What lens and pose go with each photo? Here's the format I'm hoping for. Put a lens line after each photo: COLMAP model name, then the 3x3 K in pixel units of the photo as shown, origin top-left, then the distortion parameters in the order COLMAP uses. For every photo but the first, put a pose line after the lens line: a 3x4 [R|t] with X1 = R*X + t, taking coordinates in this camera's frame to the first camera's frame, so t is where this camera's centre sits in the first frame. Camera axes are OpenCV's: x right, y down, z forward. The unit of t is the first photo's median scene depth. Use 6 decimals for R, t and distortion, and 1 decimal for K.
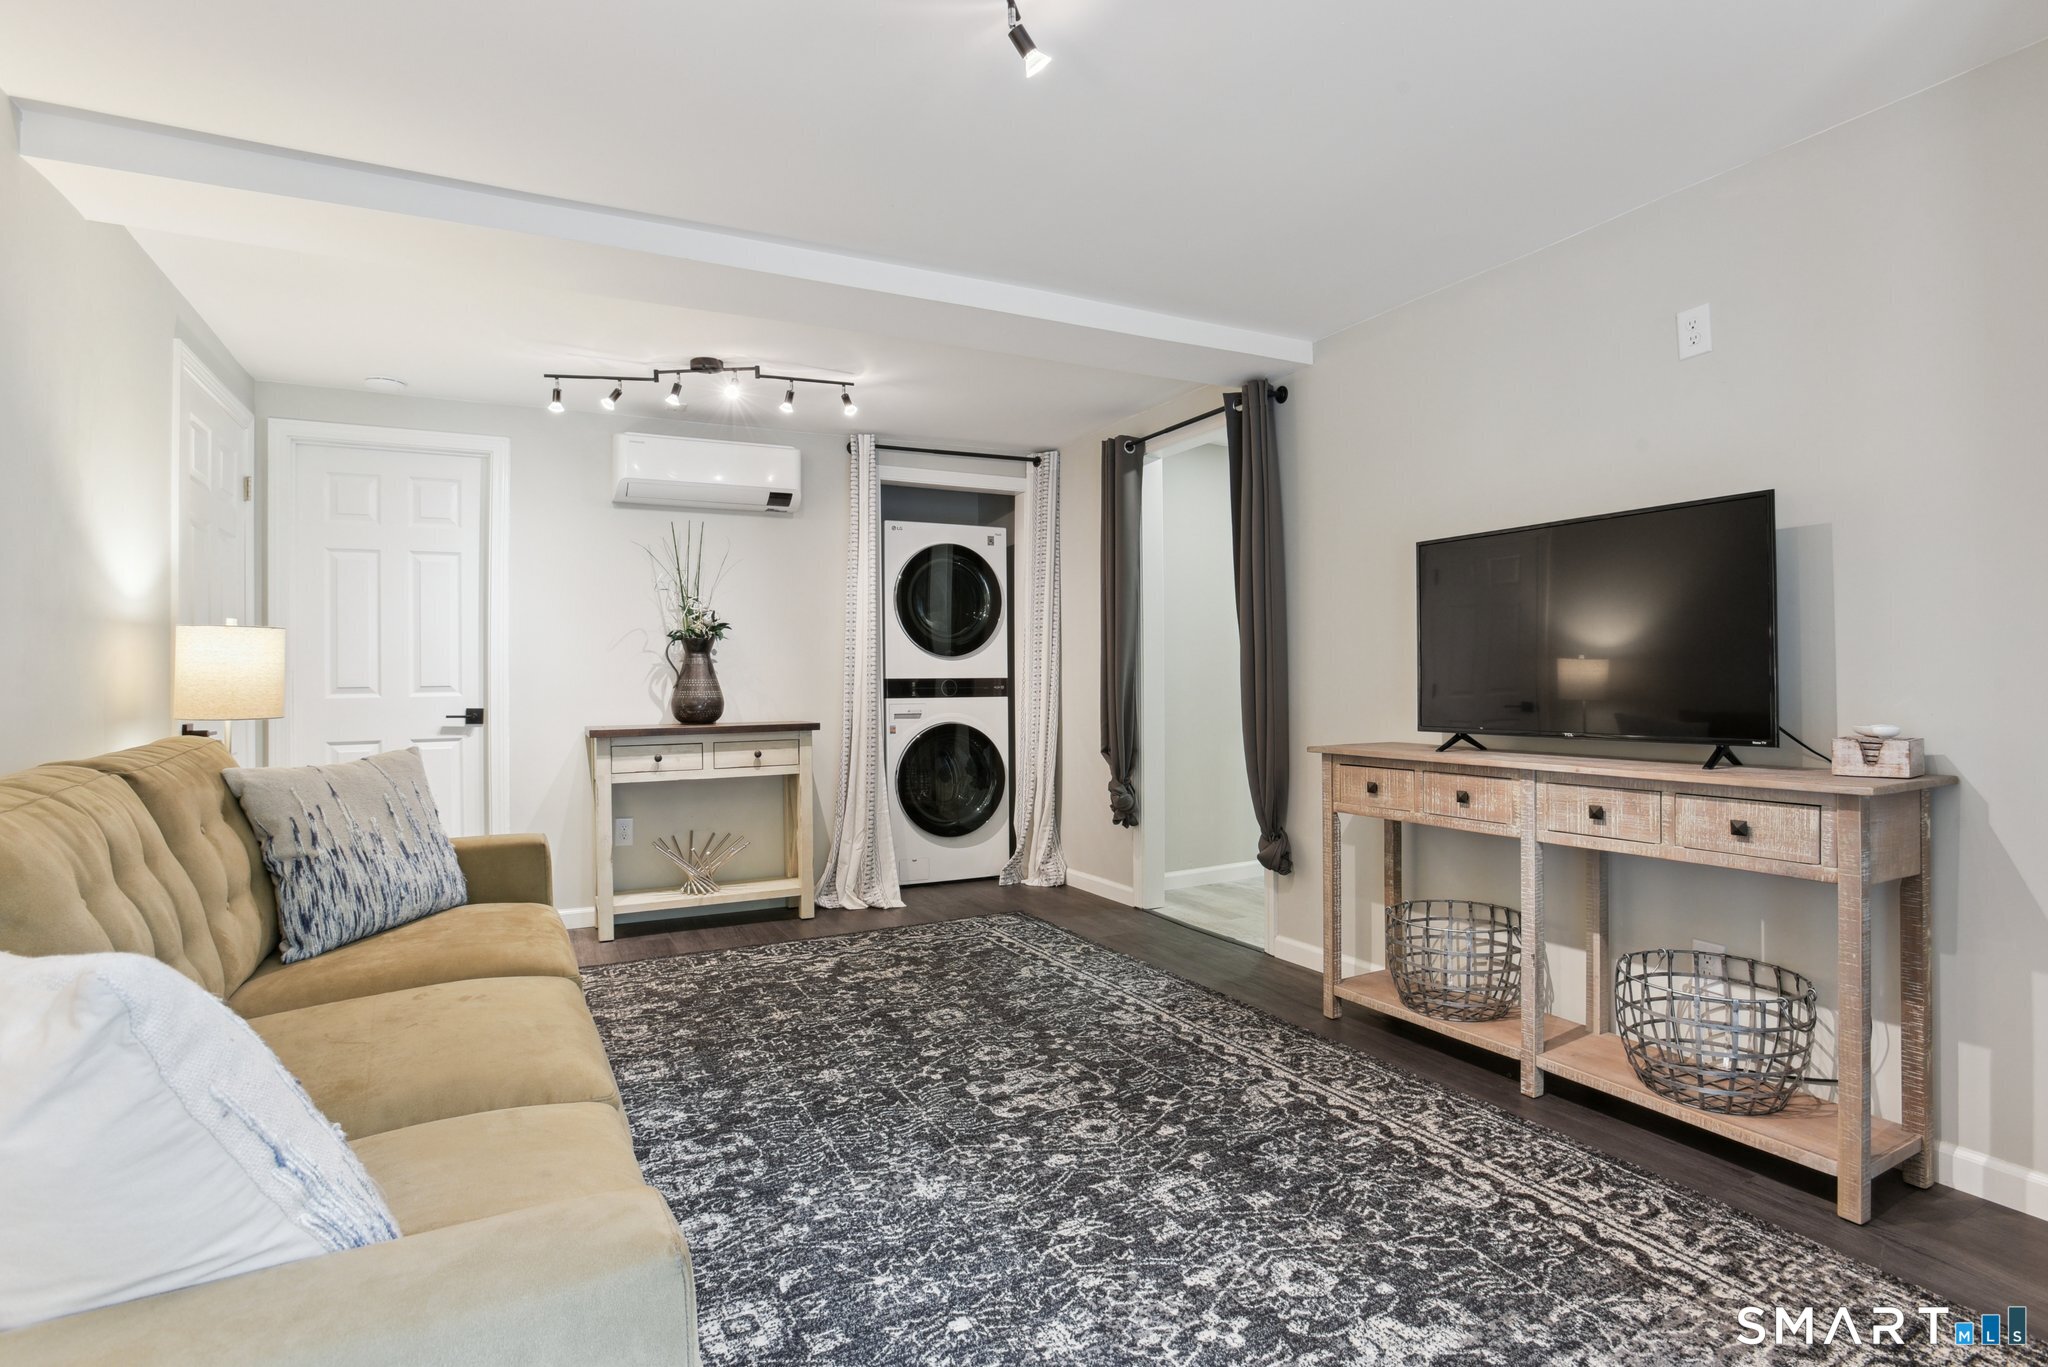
lens RADIAL K [[991.3, 0, 1033.4], [0, 991.3, 675.8], [0, 0, 1]] dist [-0.013223, 0.000348]
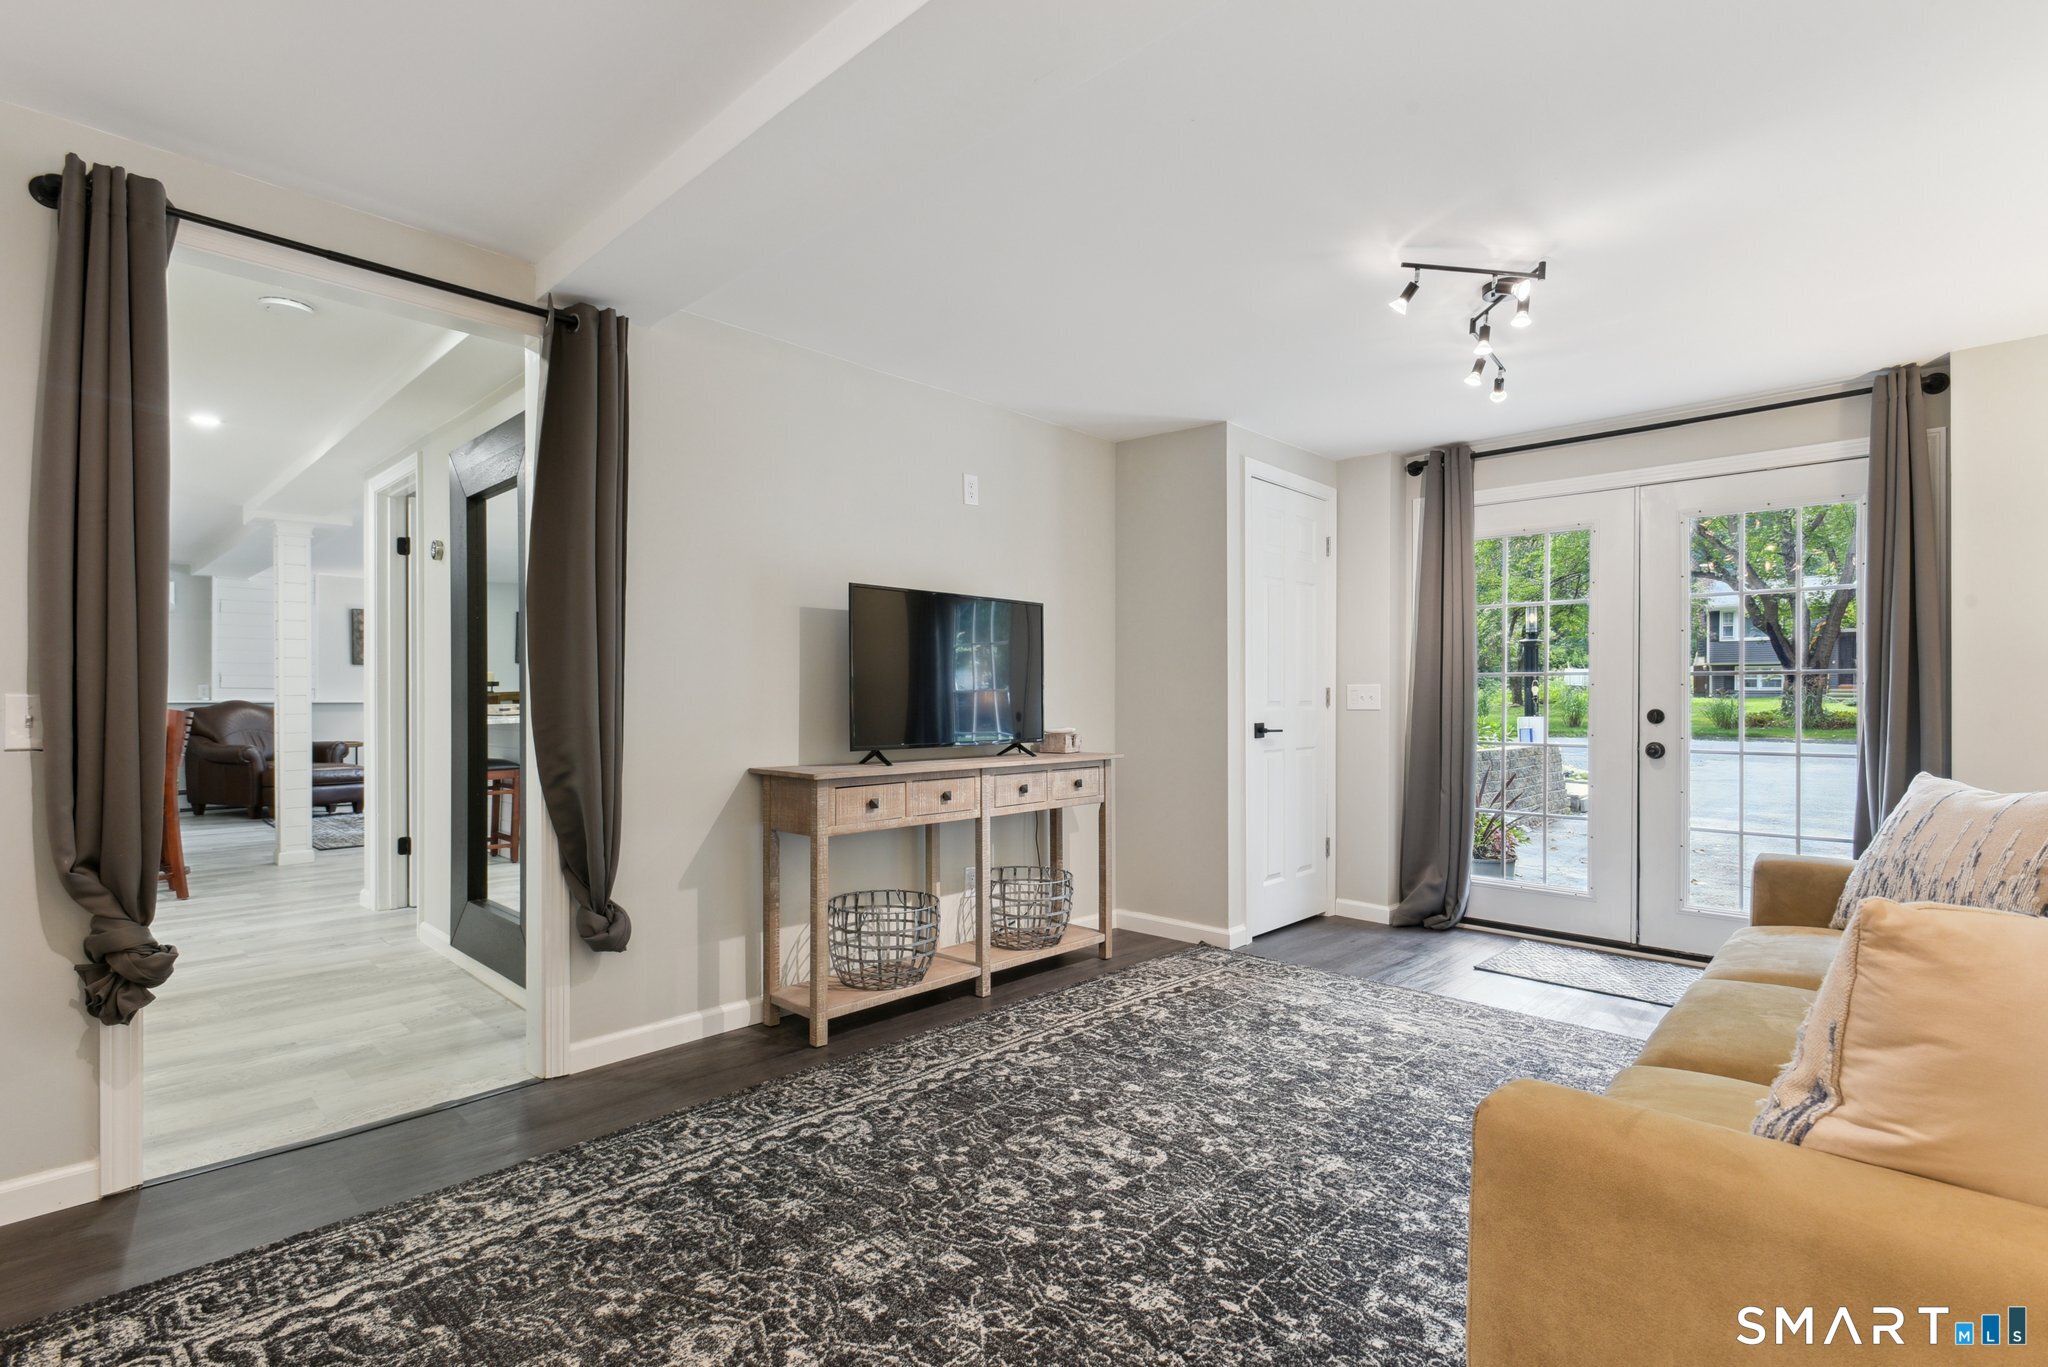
lens RADIAL K [[978.7, 0, 1029.0], [0, 978.7, 733.1], [0, 0, 1]] dist [0.014882, 0.000257]
pose [[-0.325550, -0.013202, 0.945433, -0.846906], [-0.007378, 0.999908, 0.011422, 0.026465], [-0.945496, -0.003257, -0.325617, 1.385123]]
